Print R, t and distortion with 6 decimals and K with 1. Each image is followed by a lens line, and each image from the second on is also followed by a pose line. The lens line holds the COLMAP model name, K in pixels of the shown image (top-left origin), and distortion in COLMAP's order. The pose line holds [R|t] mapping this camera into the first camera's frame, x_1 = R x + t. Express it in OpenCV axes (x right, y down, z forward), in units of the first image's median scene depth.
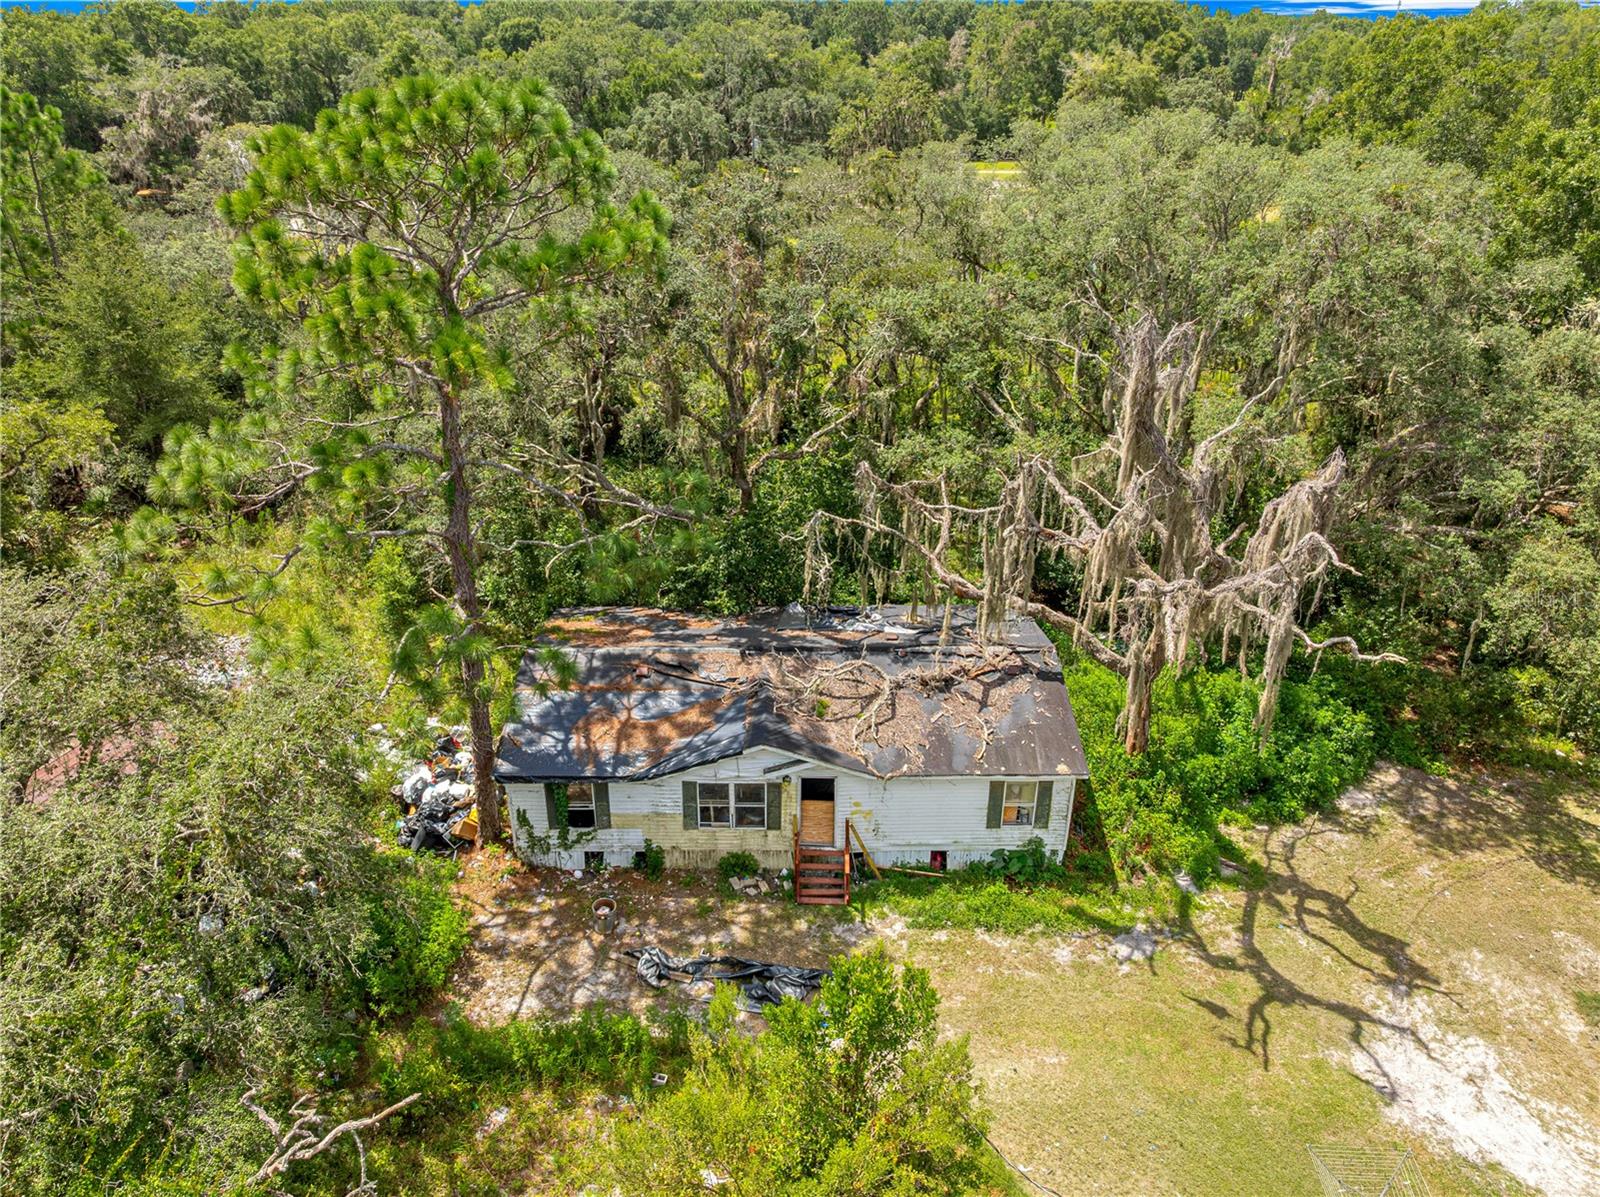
lens RADIAL K [[1130.9, 0, 812.5], [0, 1130.9, 596.8], [0, 0, 1]] dist [-0.037361, 0.005901]
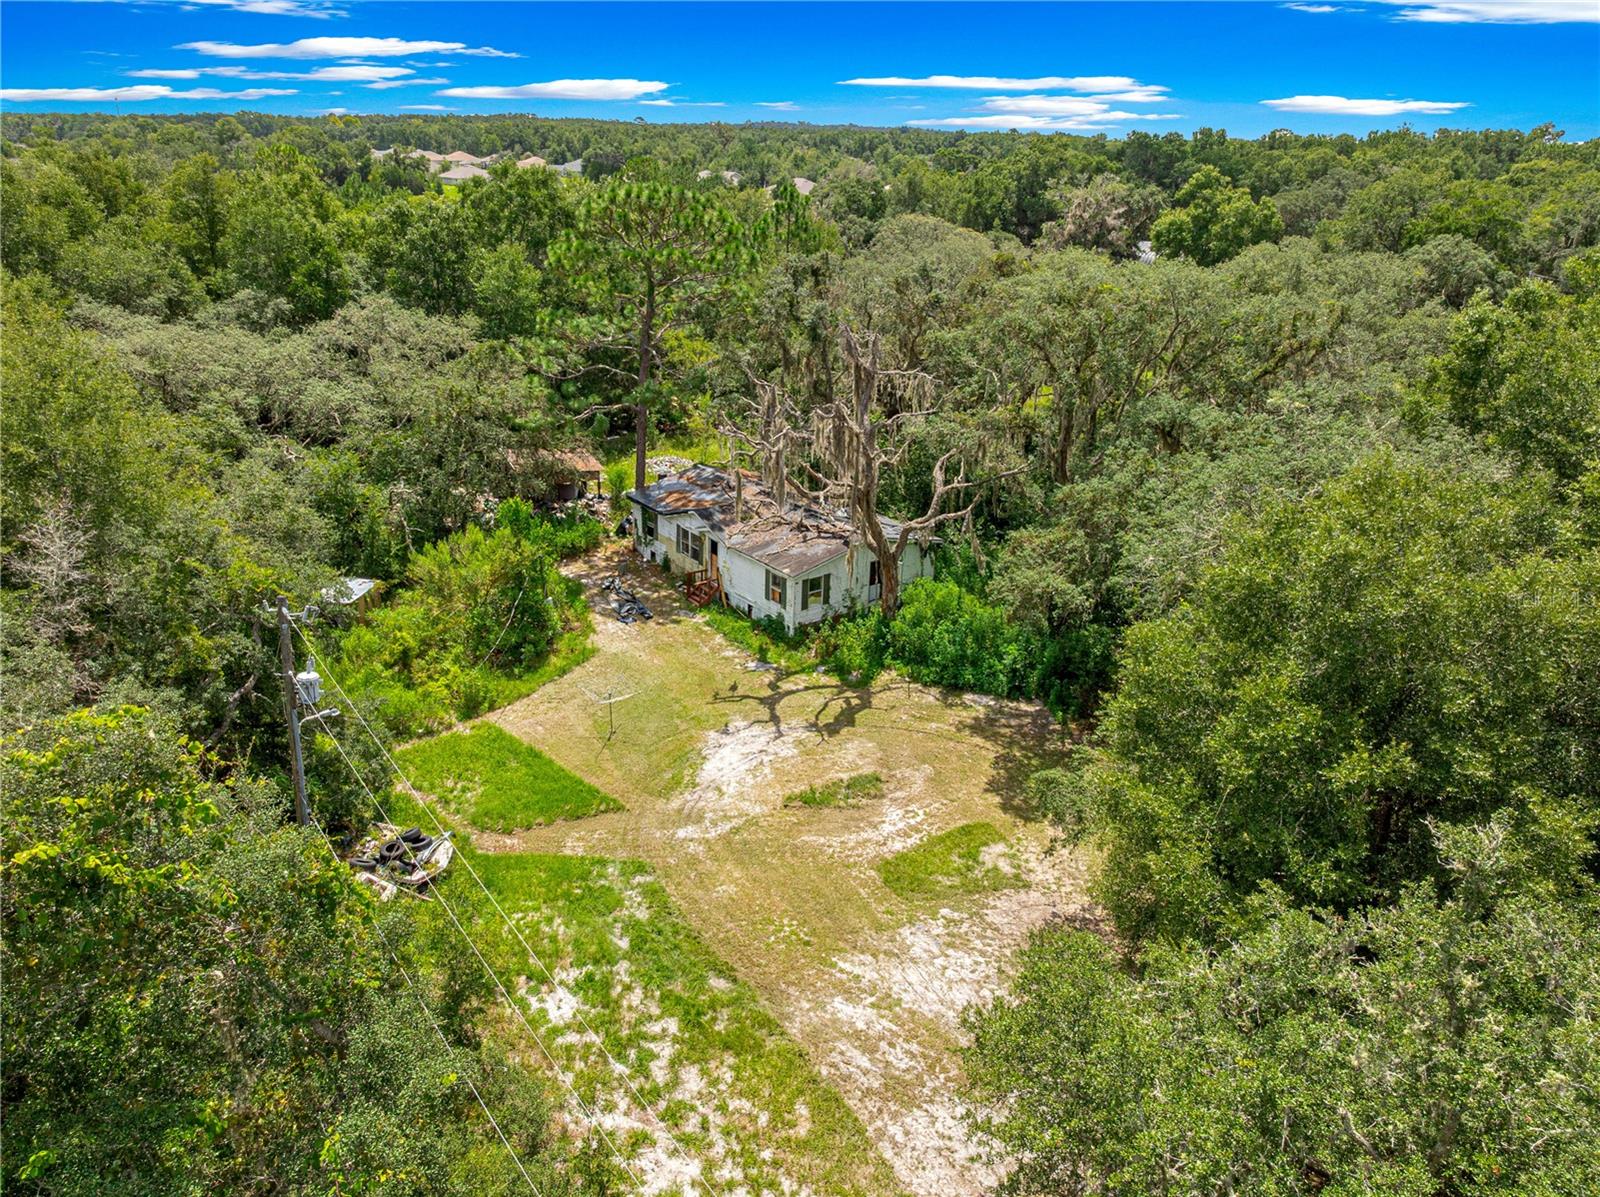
lens RADIAL K [[1130.9, 0, 812.5], [0, 1130.9, 596.8], [0, 0, 1]] dist [-0.037361, 0.005901]
pose [[0.589135, 0.296135, -0.751813, 1.552619], [-0.389657, 0.919211, 0.056730, 0.072862], [0.707875, 0.259528, 0.656931, -0.123633]]
